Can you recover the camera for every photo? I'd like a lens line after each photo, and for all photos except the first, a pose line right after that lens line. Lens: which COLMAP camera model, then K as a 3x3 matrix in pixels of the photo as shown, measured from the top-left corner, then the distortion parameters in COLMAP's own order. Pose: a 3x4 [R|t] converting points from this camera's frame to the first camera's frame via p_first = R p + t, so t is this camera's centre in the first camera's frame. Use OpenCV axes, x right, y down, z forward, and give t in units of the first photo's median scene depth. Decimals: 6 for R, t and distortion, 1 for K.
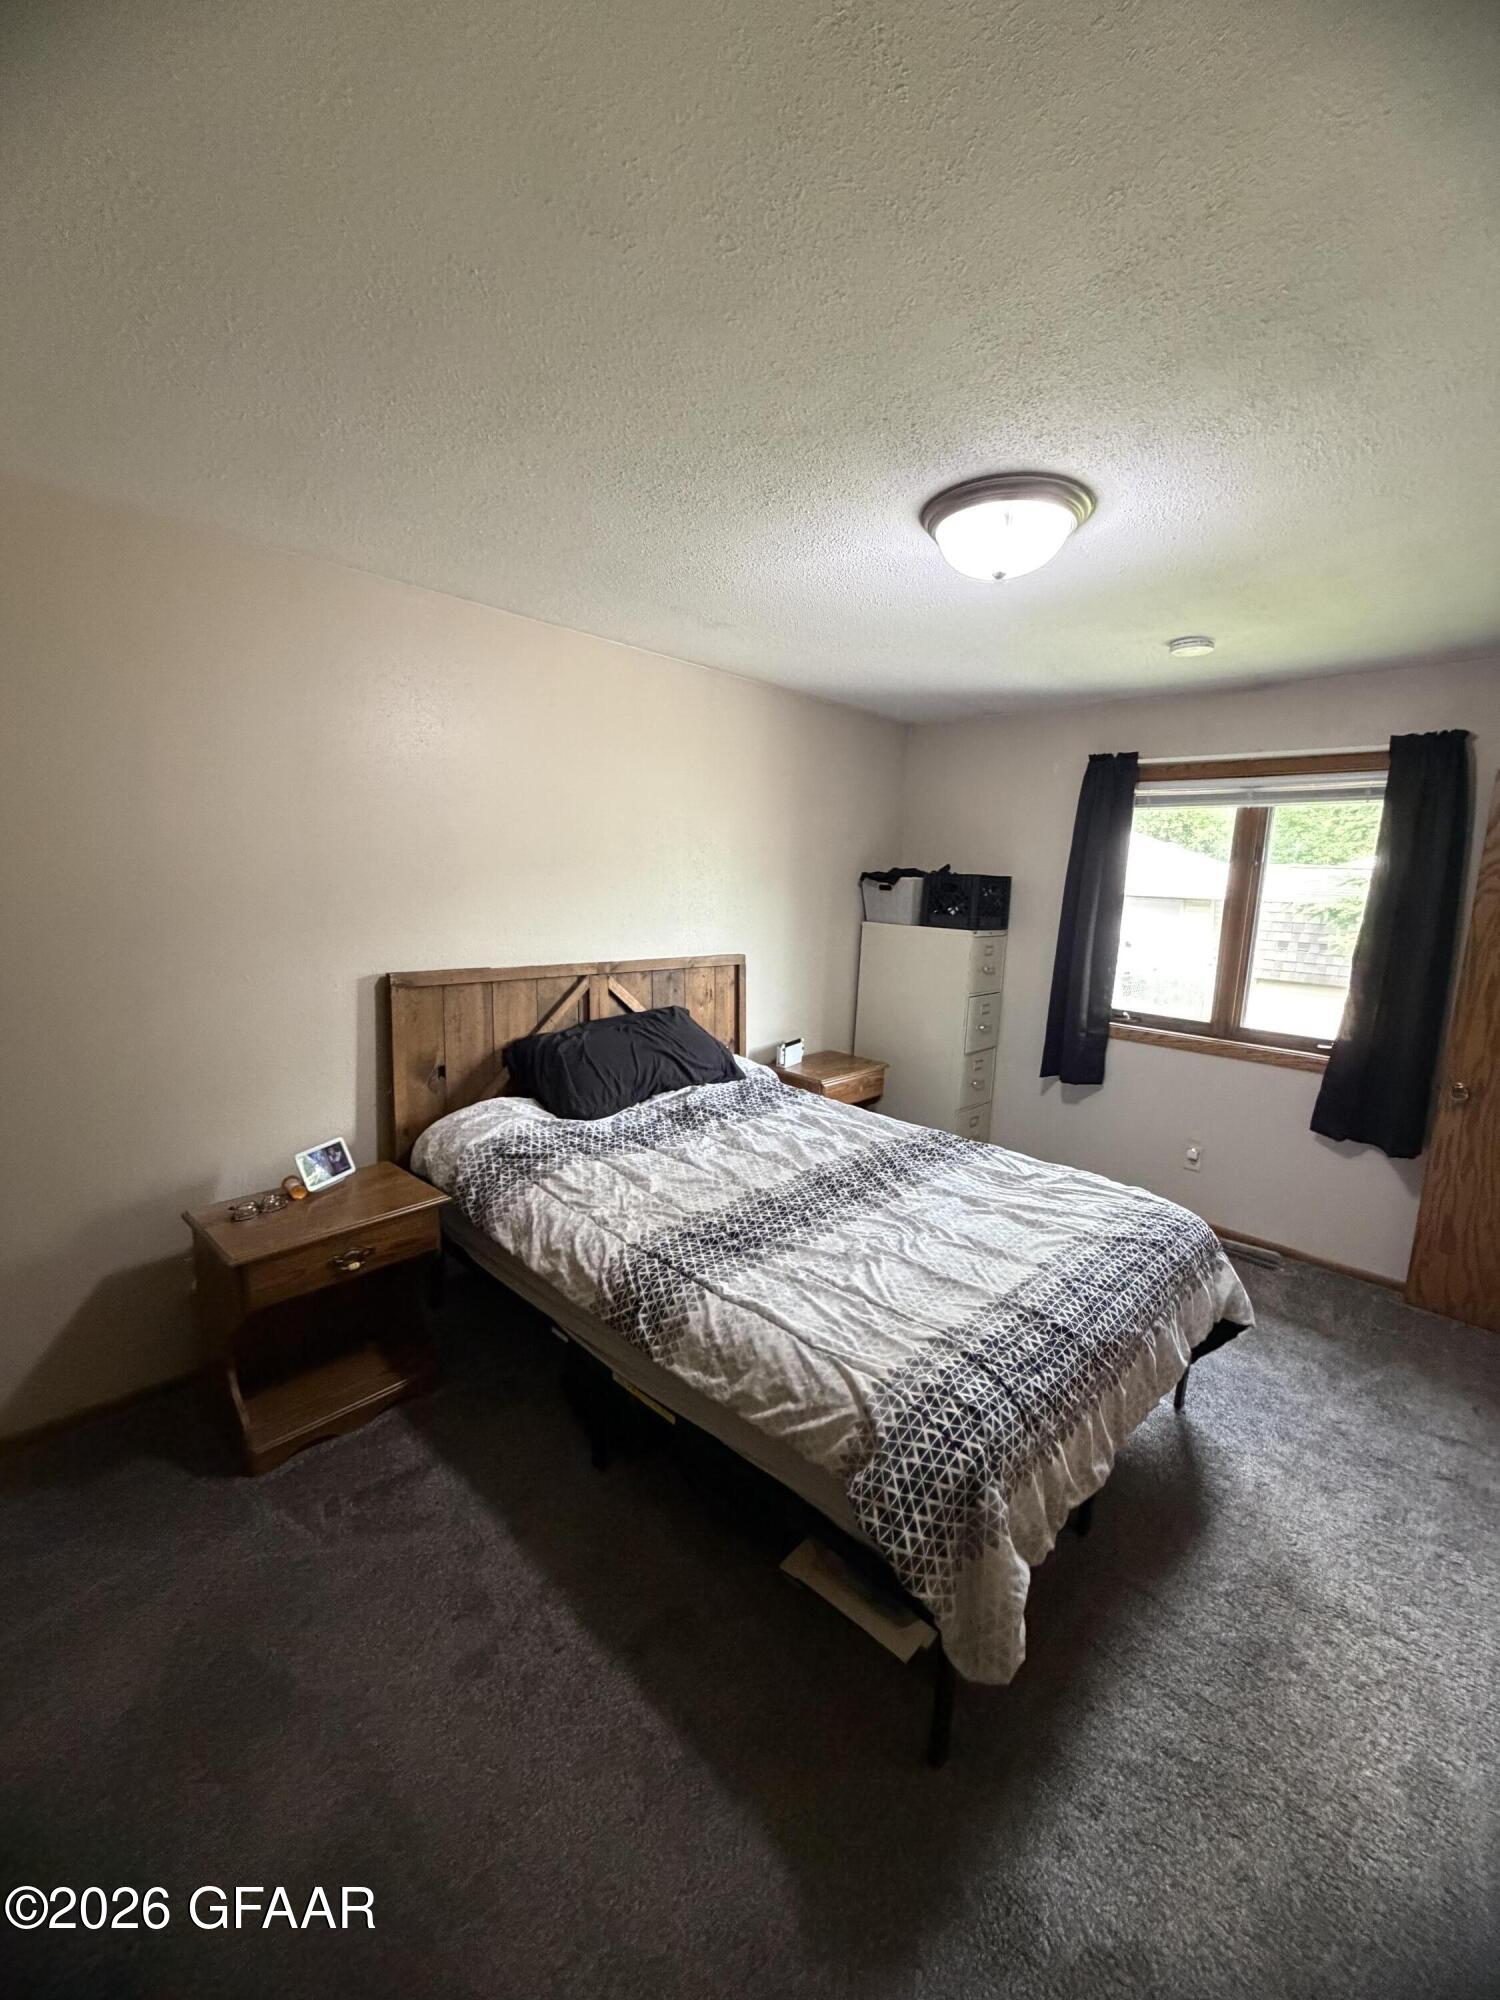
lens RADIAL K [[794.6, 0, 753.3], [0, 794.6, 1008.5], [0, 0, 1]] dist [-0.001216, 0.000081]
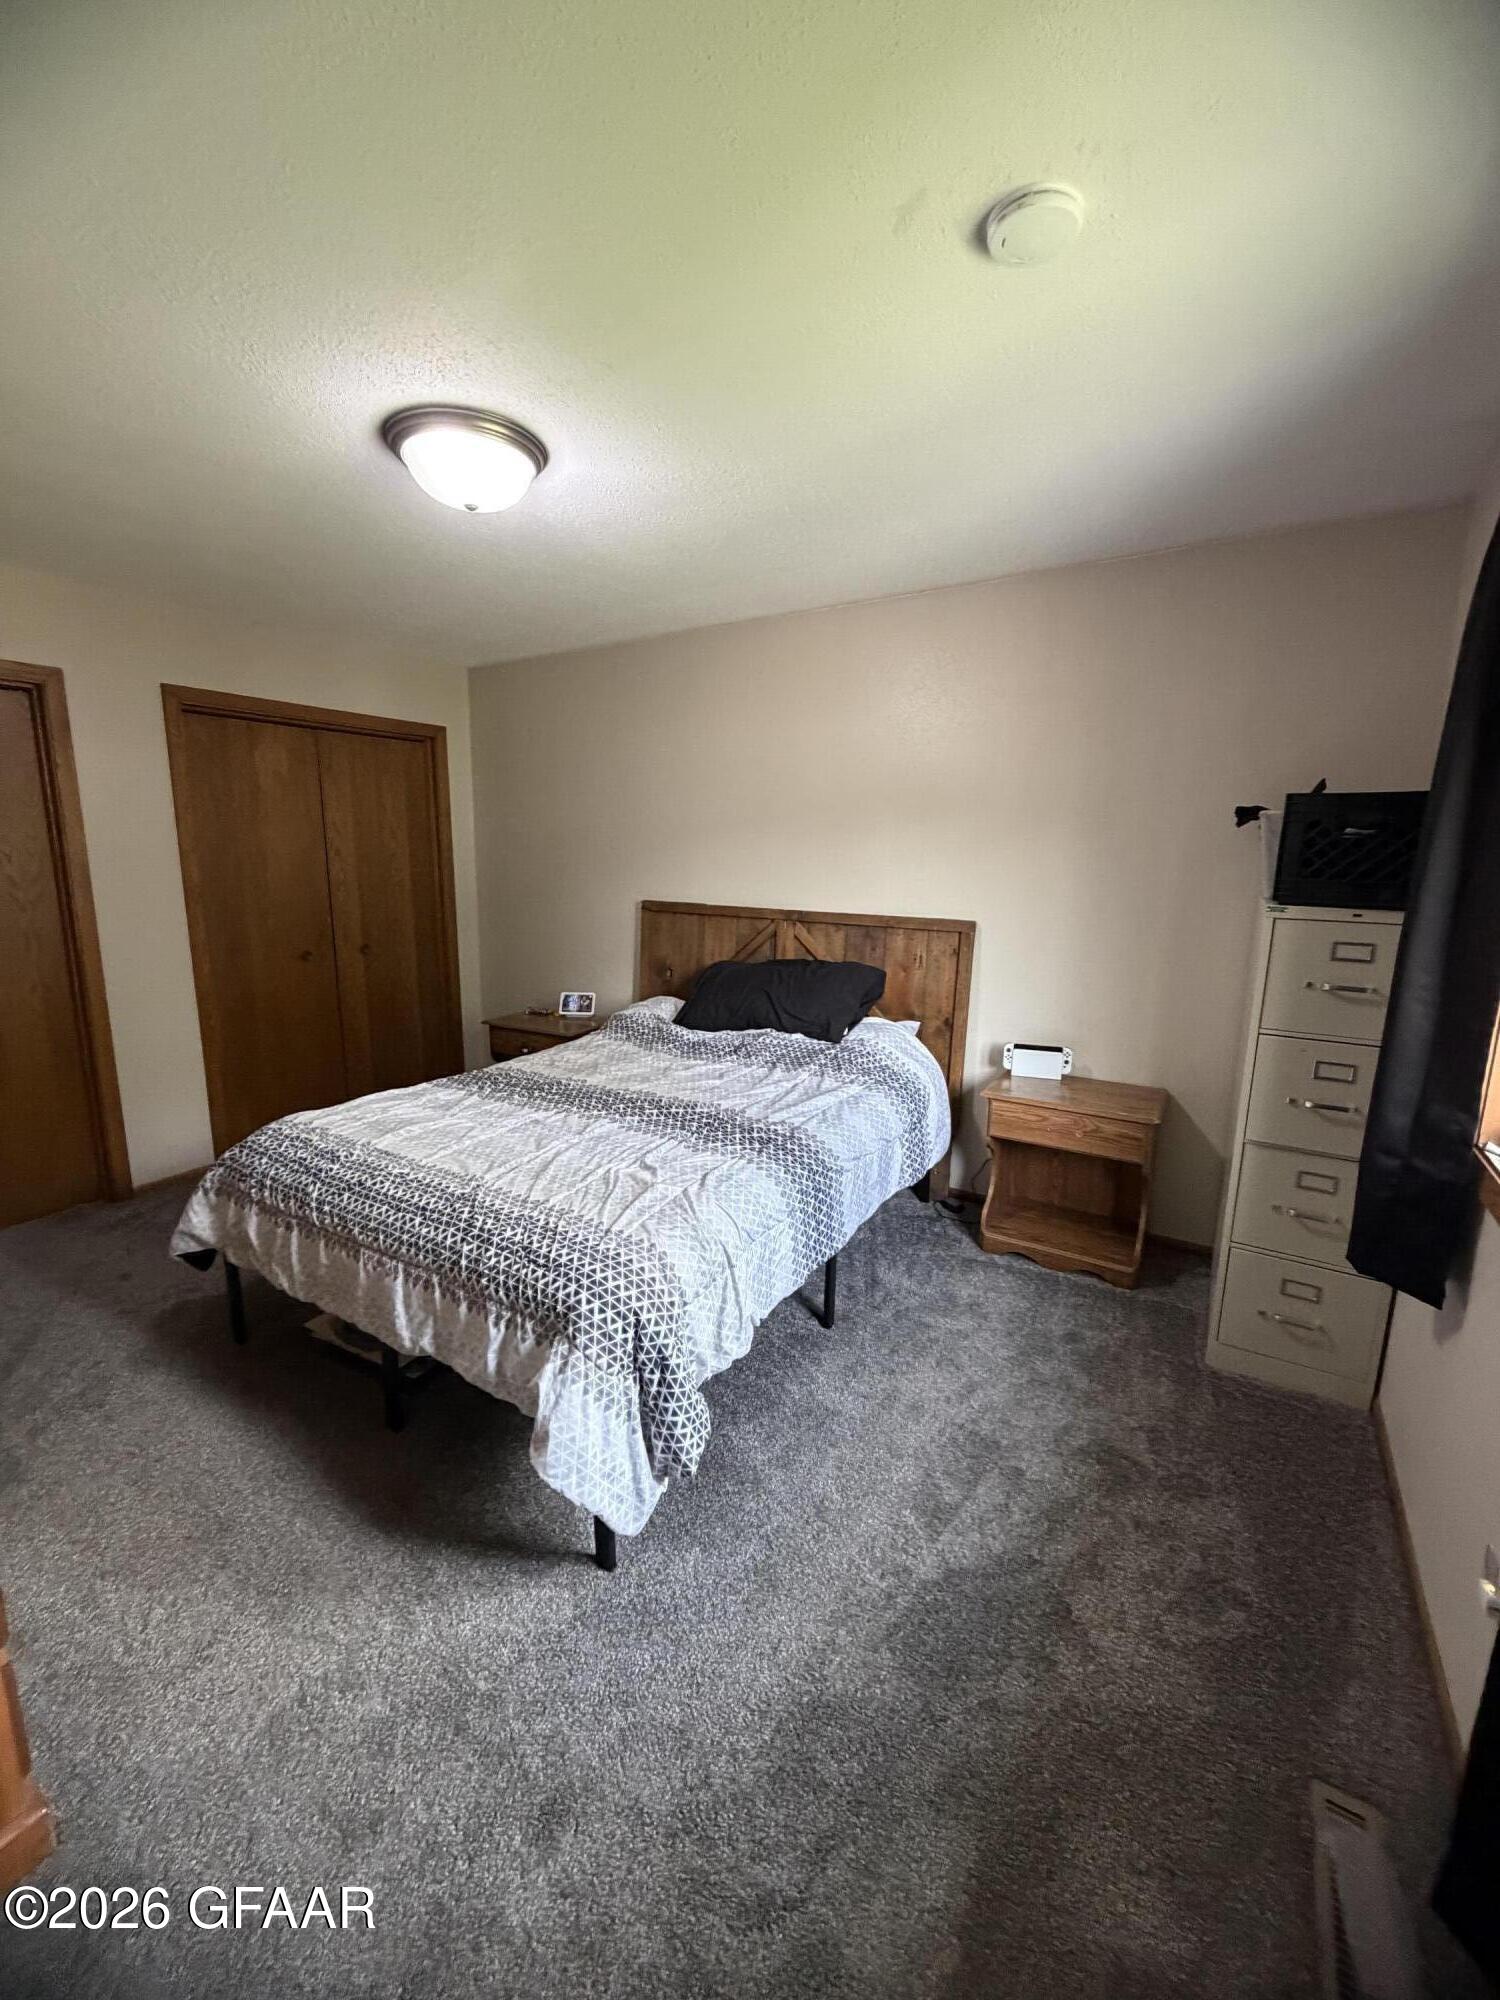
lens RADIAL K [[794.6, 0, 753.4], [0, 794.6, 995.4], [0, 0, 1]] dist [-0.001216, 0.000081]
pose [[0.170531, 0.137075, -0.975771, 0.909109], [-0.168615, 0.979729, 0.108163, -0.051167], [0.970818, 0.146084, 0.190187, 0.744232]]
